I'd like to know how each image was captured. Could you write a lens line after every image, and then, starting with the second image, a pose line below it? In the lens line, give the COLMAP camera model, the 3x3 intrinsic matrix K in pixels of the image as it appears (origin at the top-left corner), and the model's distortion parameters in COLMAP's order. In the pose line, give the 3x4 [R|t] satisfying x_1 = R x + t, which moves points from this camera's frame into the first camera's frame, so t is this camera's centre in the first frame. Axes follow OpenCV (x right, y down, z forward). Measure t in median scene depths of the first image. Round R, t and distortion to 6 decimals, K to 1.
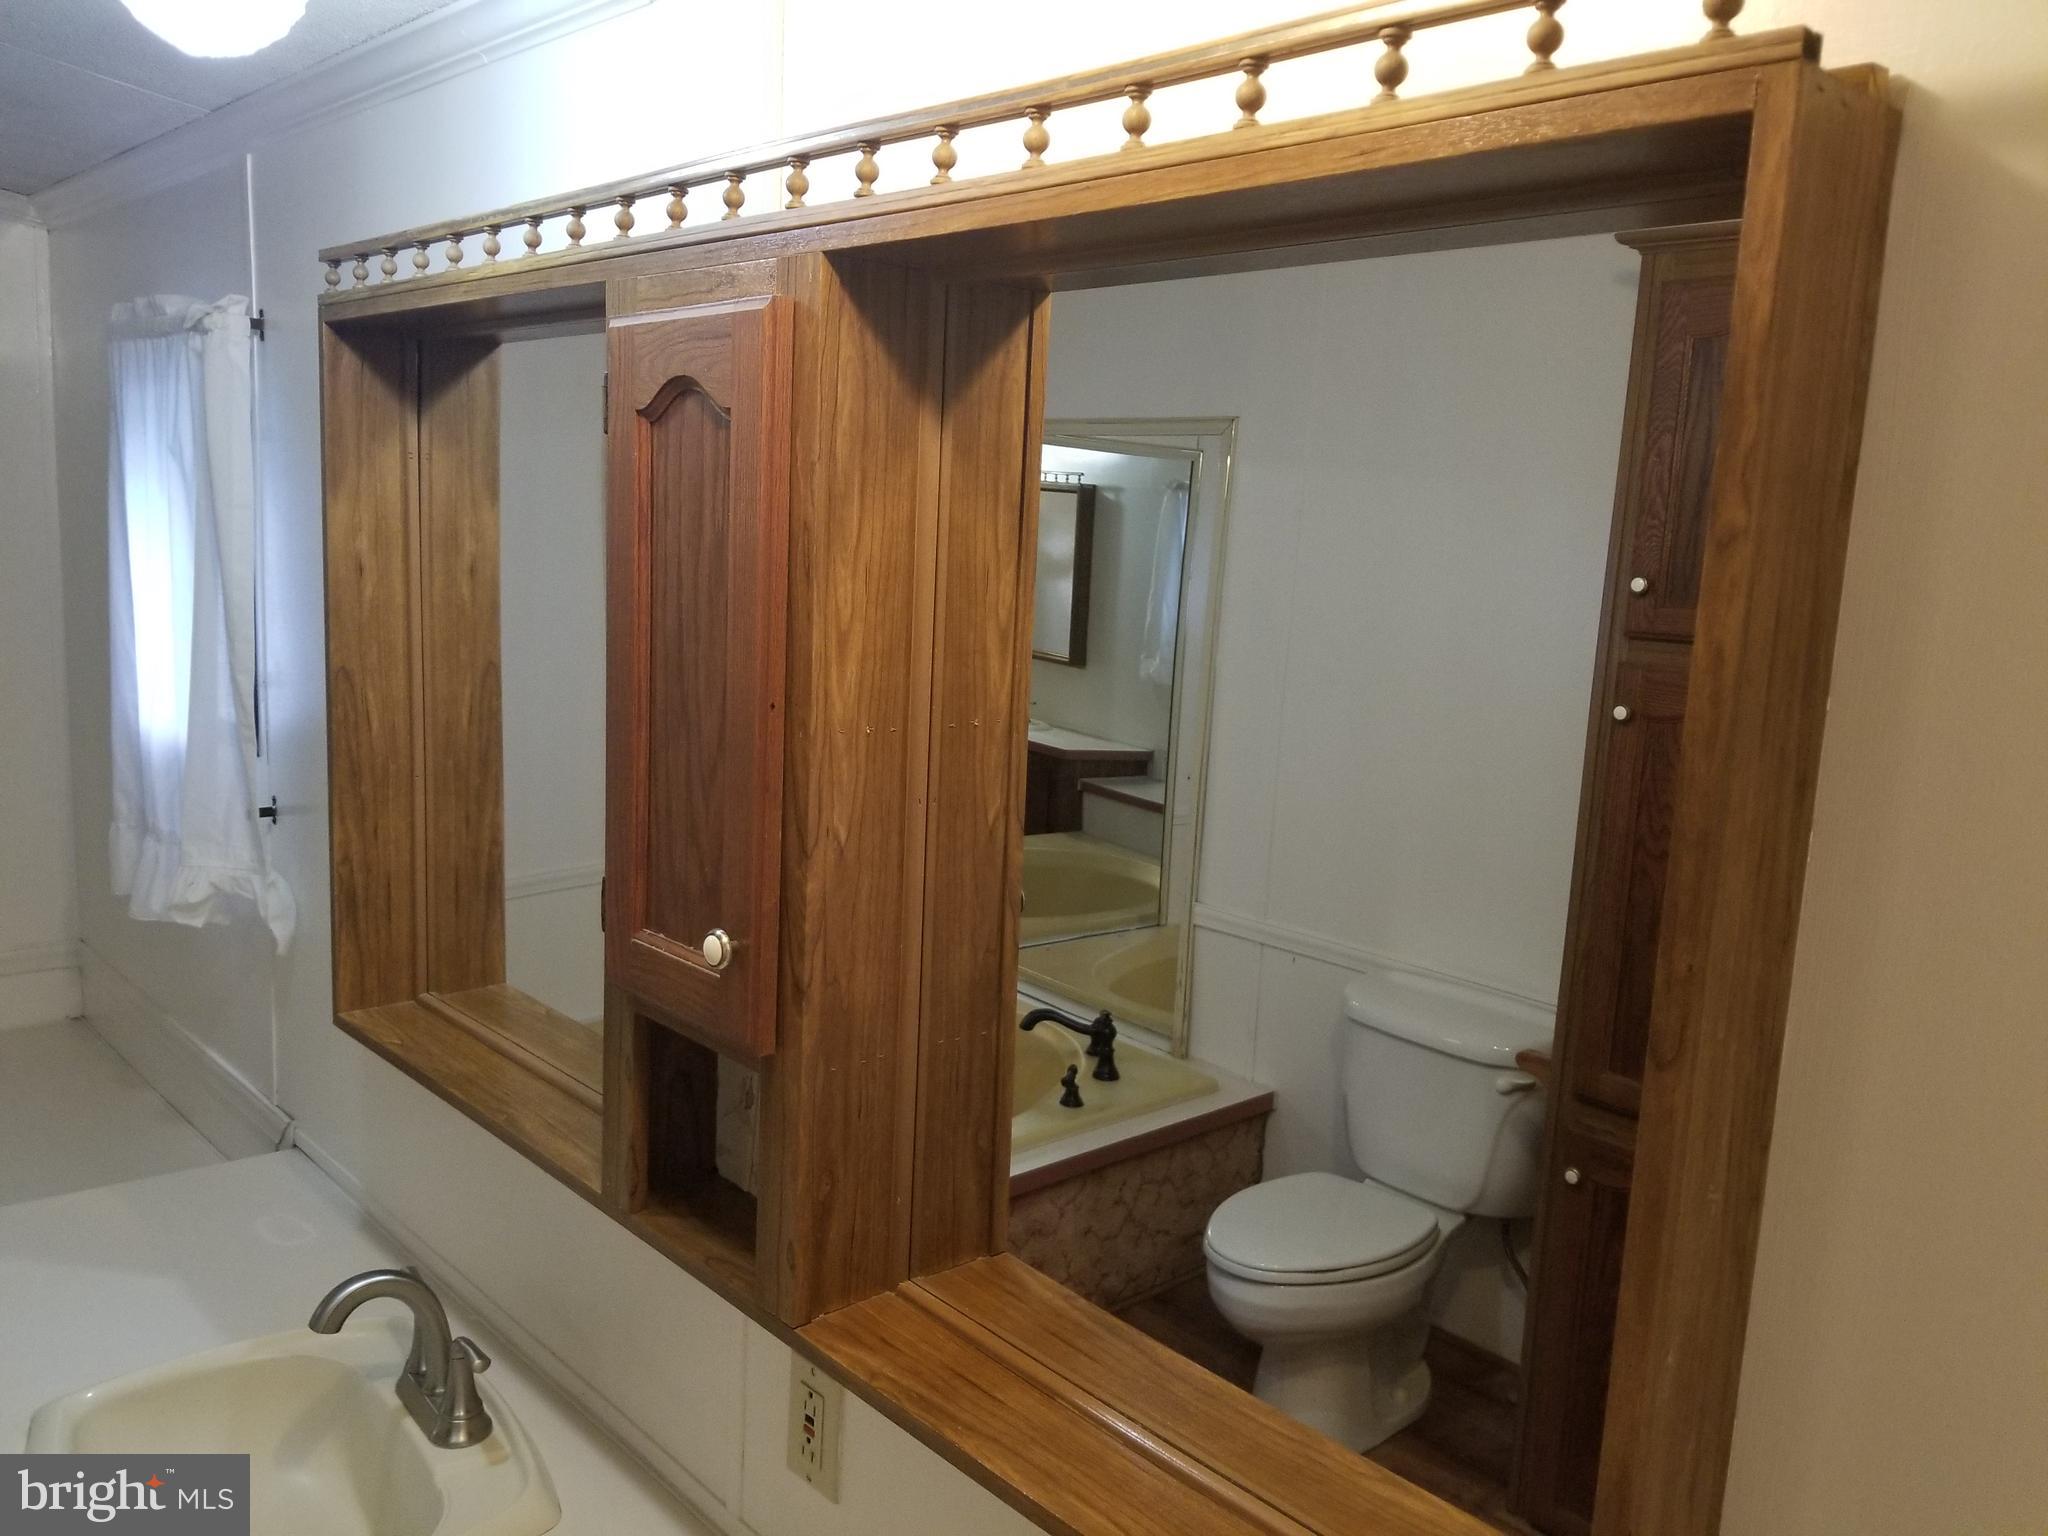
lens RADIAL K [[1675.0, 0, 1024.0], [0, 1675.0, 768.0], [0, 0, 1]] dist [0.100965, -0.177597]
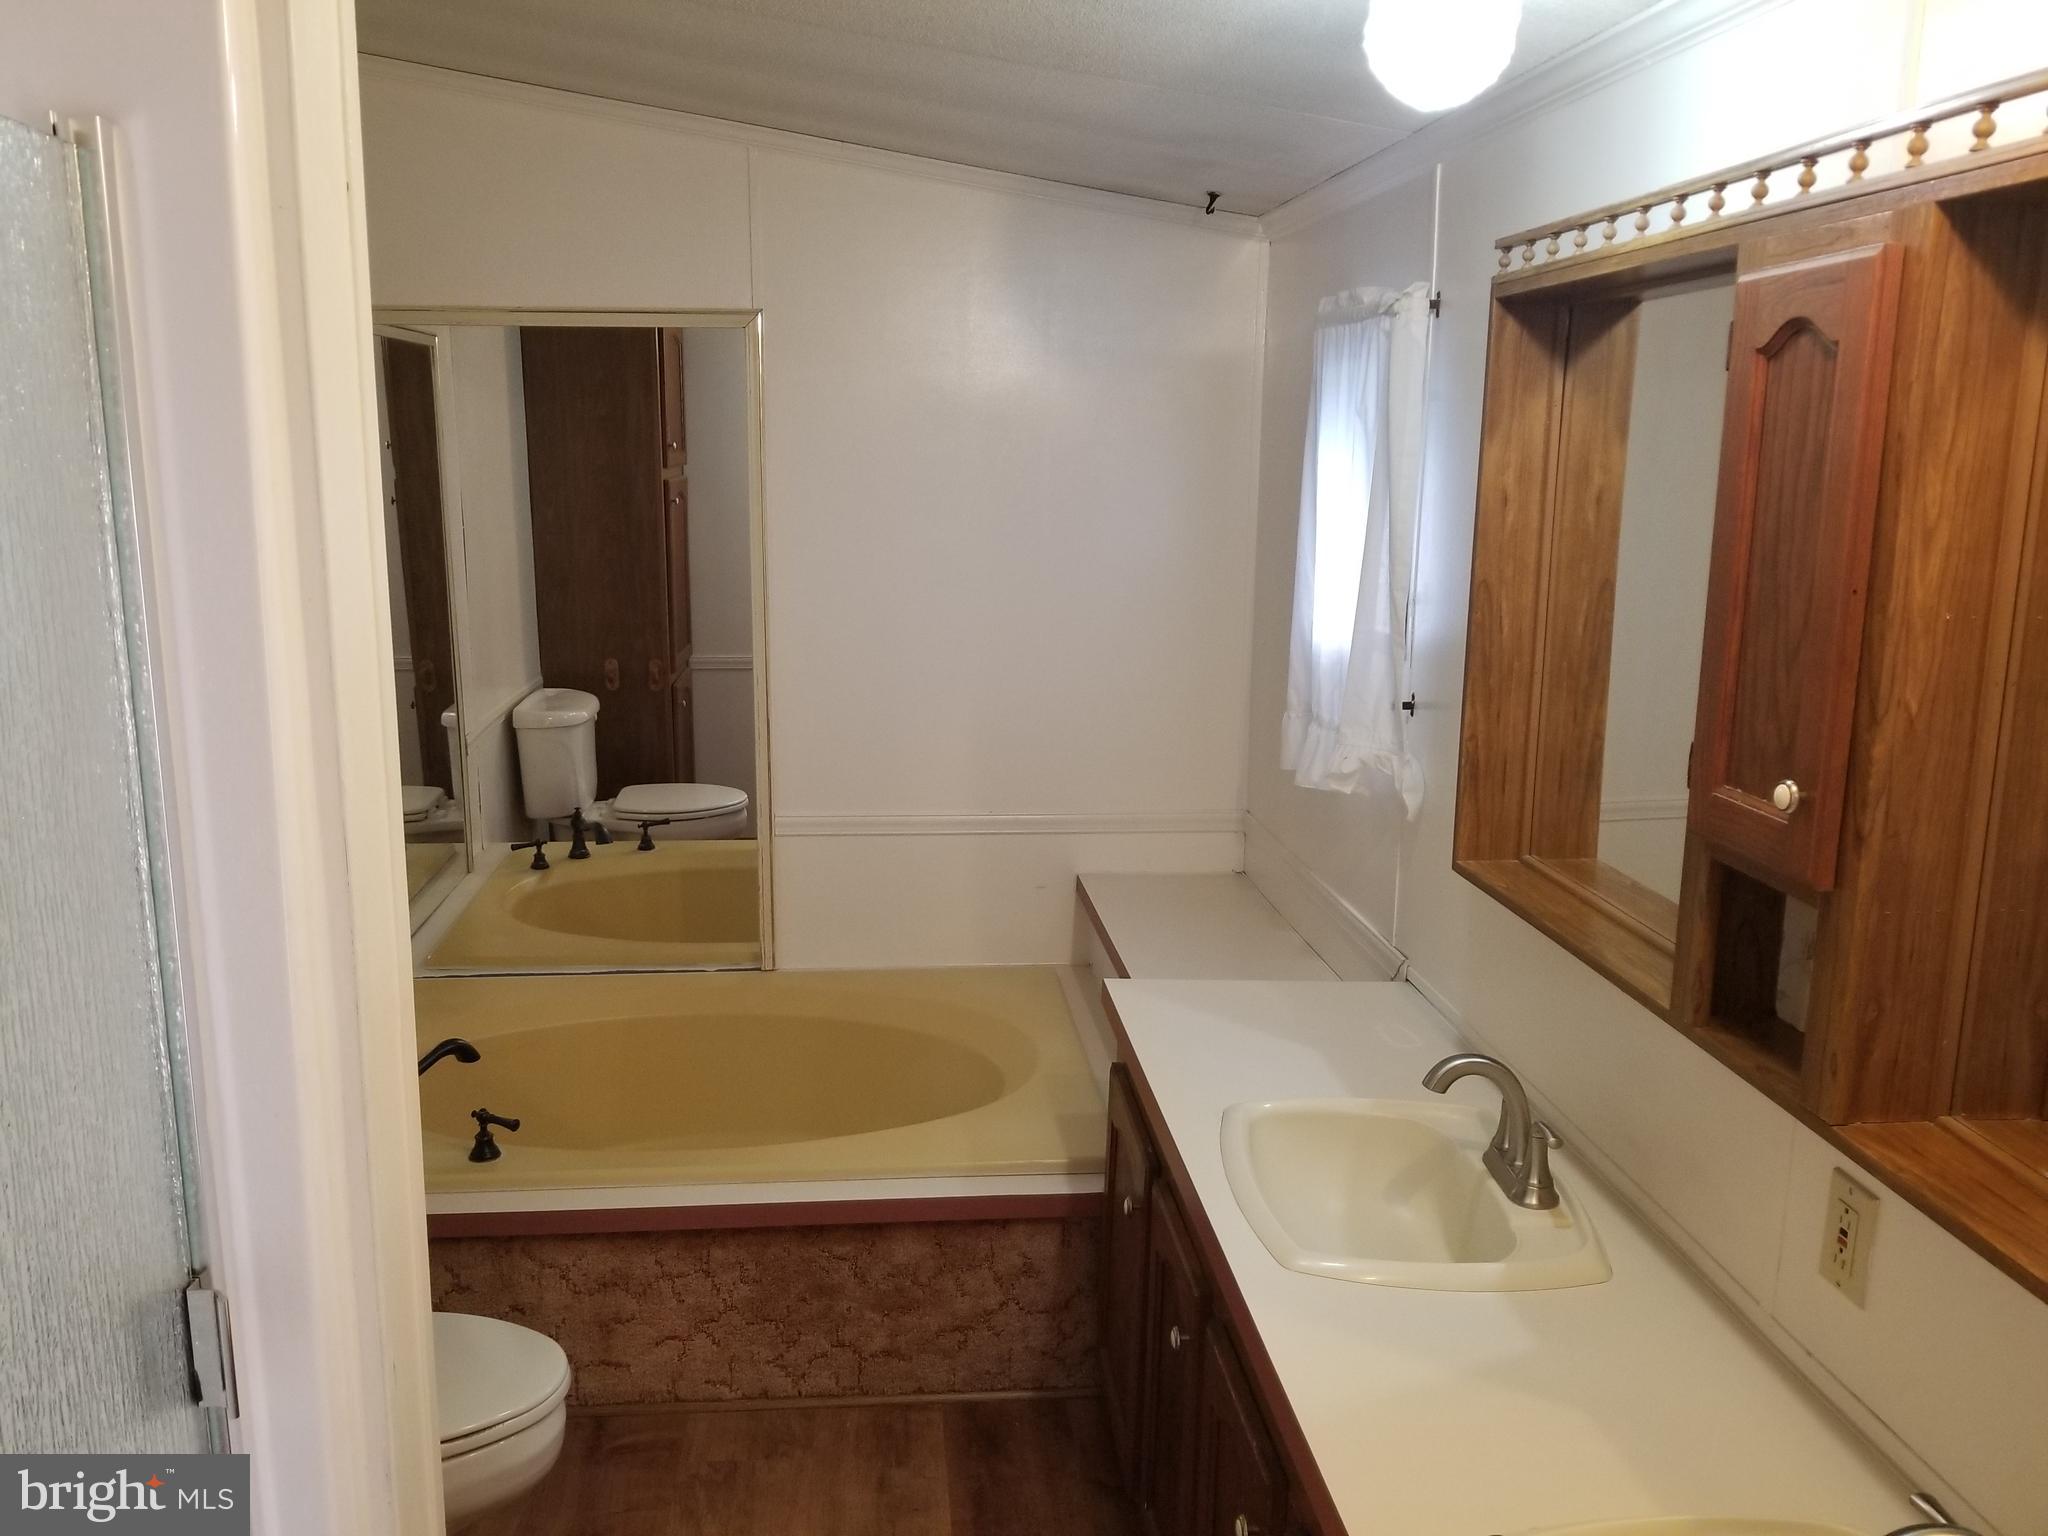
lens RADIAL K [[1663.2, 0, 929.6], [0, 1663.2, 741.0], [0, 0, 1]] dist [0.035044, -0.076081]
pose [[0.774509, 0.076938, -0.627866, 0.075911], [-0.071643, 0.996858, 0.033777, 0.062578], [0.628492, 0.018822, 0.777588, -0.263522]]
